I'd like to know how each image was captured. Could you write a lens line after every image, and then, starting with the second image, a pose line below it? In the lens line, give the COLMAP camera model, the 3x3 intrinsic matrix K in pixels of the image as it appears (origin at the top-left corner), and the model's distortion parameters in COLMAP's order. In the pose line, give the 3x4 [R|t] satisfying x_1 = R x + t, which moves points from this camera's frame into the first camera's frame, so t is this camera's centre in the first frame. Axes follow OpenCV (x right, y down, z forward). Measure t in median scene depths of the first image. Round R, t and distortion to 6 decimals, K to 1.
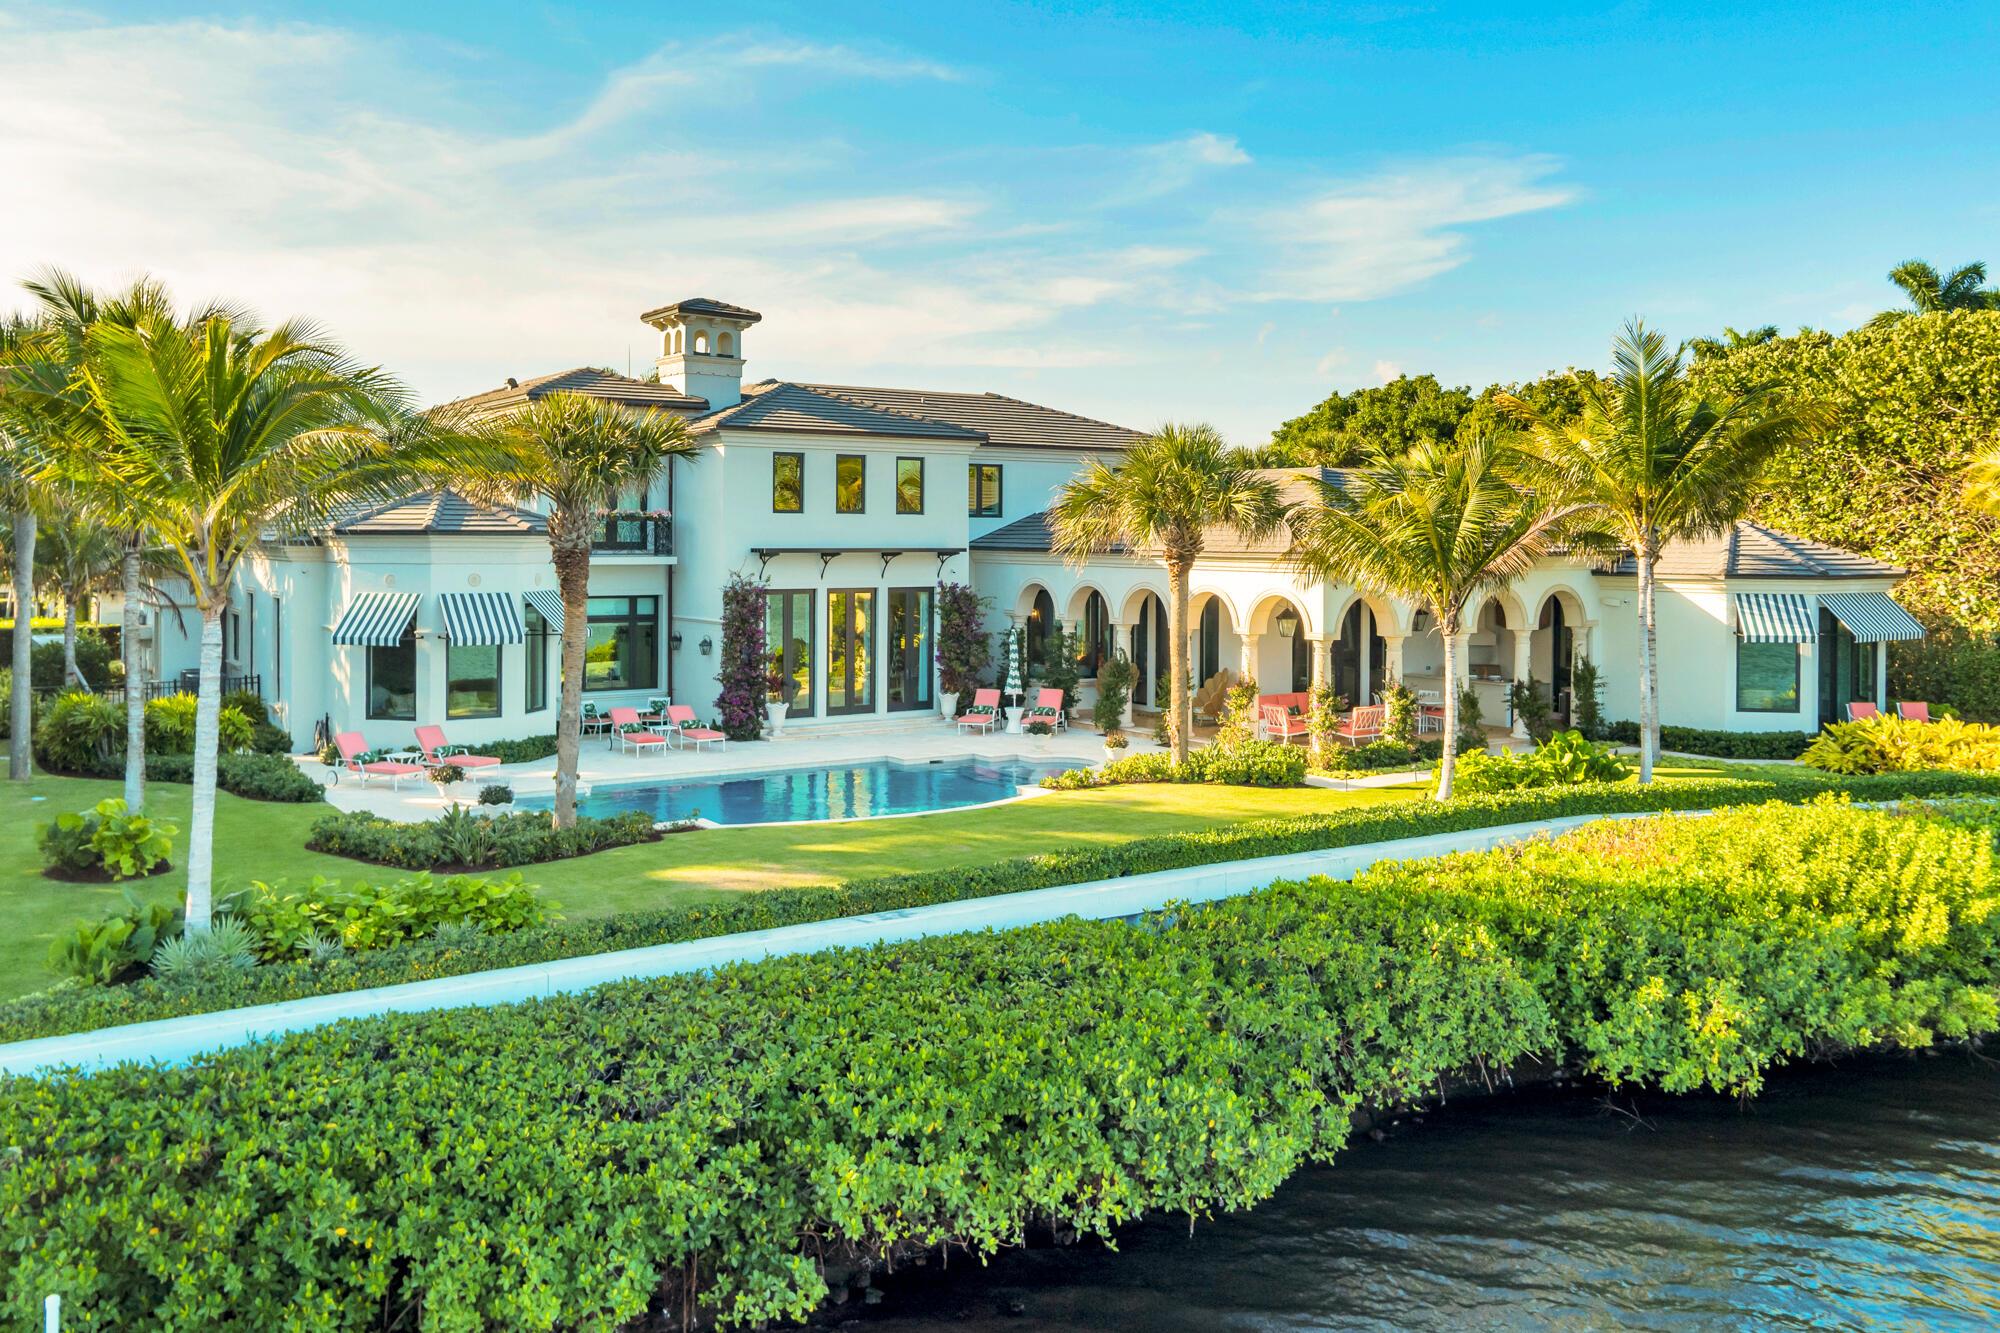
lens RADIAL K [[1675.8, 0, 1010.5], [0, 1675.8, 584.9], [0, 0, 1]] dist [-0.005849, 0.017265]
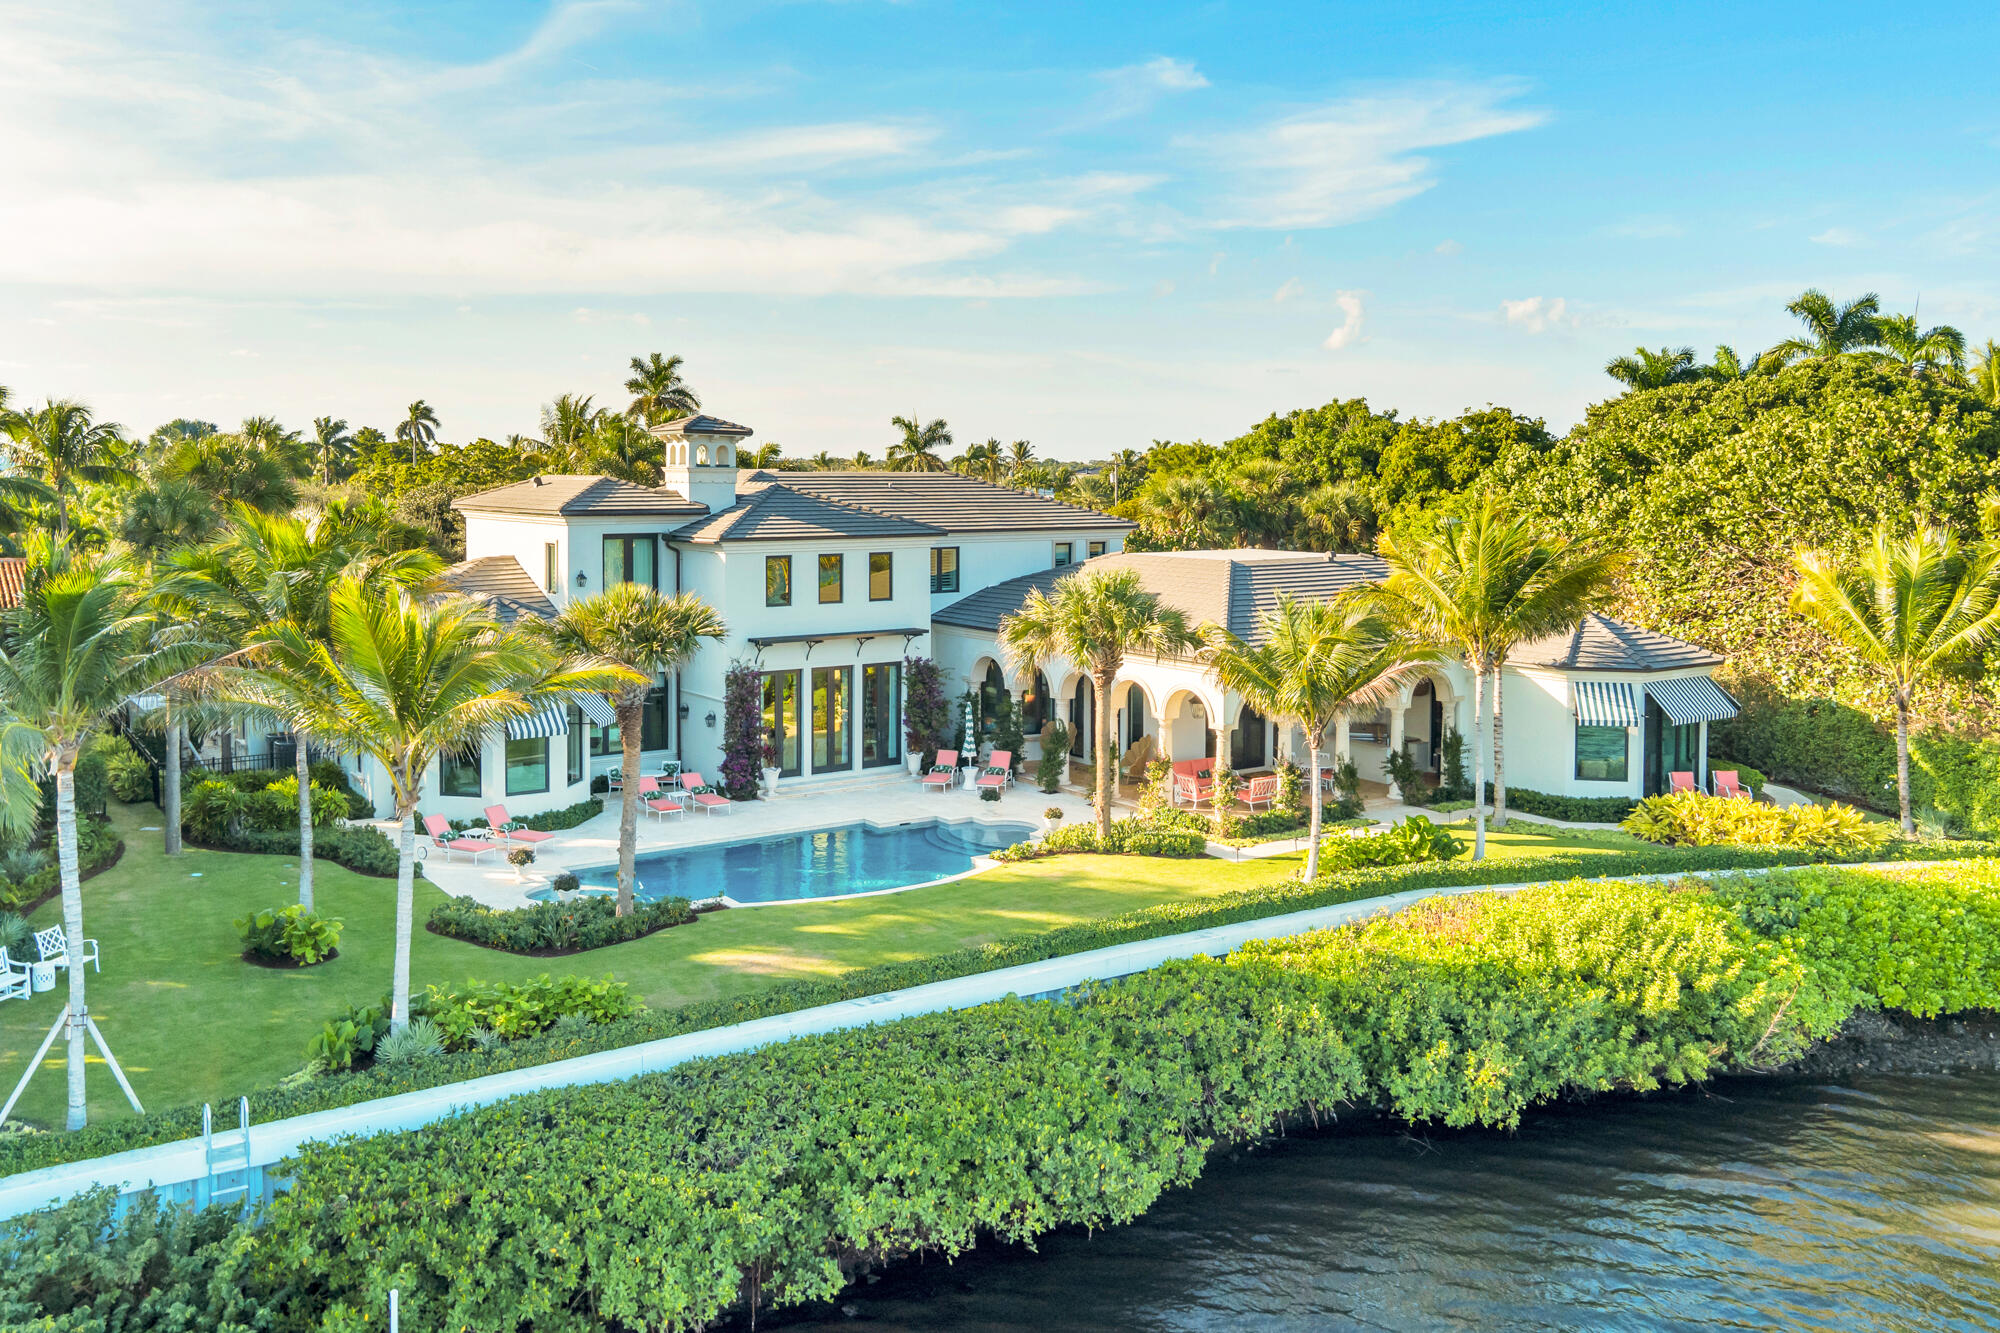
lens RADIAL K [[1712.5, 0, 944.8], [0, 1712.5, 589.6], [0, 0, 1]] dist [0.010261, 0.013478]
pose [[0.999905, -0.001830, -0.013688, 0.002366], [0.002428, 0.999039, 0.043763, -0.173344], [0.013594, -0.043792, 0.998948, -0.335255]]
